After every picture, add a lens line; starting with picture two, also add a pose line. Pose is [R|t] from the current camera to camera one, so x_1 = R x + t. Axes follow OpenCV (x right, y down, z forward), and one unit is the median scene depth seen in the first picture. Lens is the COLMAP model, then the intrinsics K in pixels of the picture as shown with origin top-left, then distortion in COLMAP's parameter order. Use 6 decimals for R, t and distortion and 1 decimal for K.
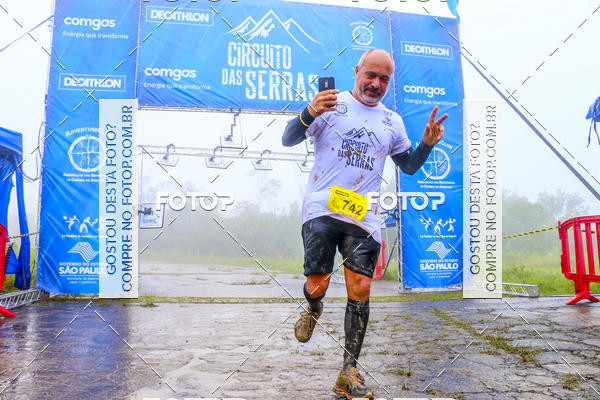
lens RADIAL K [[494.0, 0, 296.4], [0, 494.0, 196.1], [0, 0, 1]] dist [-0.173220, 0.145441]
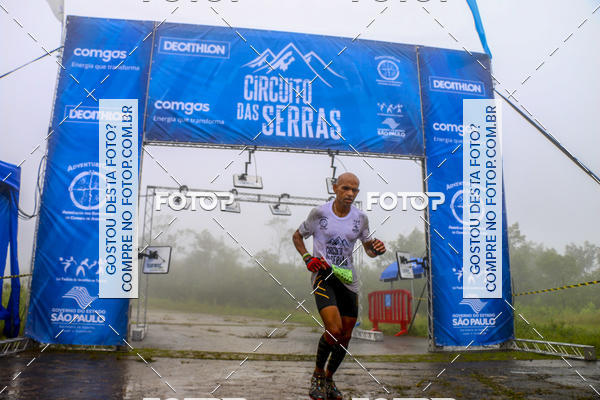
lens RADIAL K [[488.1, 0, 296.0], [0, 488.1, 199.8], [0, 0, 1]] dist [-0.167264, 0.125140]
pose [[0.998980, 0.011513, -0.043665, 0.002286], [-0.015775, 0.995005, -0.098568, 0.013116], [0.042312, 0.099156, 0.994172, 0.101619]]
